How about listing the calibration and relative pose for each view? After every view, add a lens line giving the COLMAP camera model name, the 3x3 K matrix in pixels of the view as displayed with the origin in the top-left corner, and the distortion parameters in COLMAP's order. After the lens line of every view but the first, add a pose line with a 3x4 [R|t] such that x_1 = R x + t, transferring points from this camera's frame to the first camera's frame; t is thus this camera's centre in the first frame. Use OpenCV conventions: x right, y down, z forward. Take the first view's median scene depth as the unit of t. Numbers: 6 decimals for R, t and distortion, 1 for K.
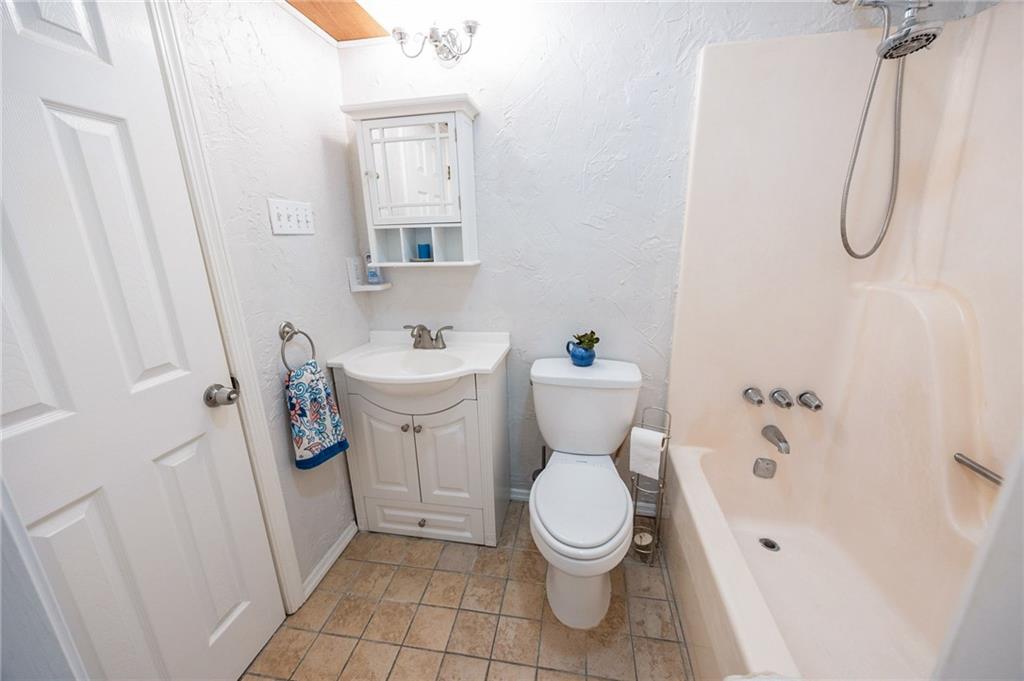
lens RADIAL K [[394.9, 0, 518.3], [0, 394.9, 348.8], [0, 0, 1]] dist [0.004188, -0.001869]
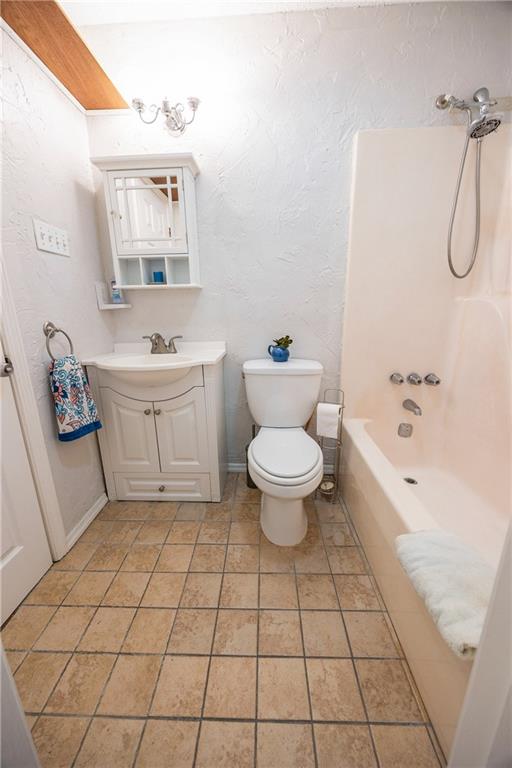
lens RADIAL K [[296.2, 0, 261.6], [0, 296.2, 381.4], [0, 0, 1]] dist [0.004188, -0.001869]
pose [[0.989772, -0.030858, 0.139280, -0.054274], [0.033881, 0.999238, -0.019383, 0.146135], [-0.138576, 0.023904, 0.990063, -0.012667]]
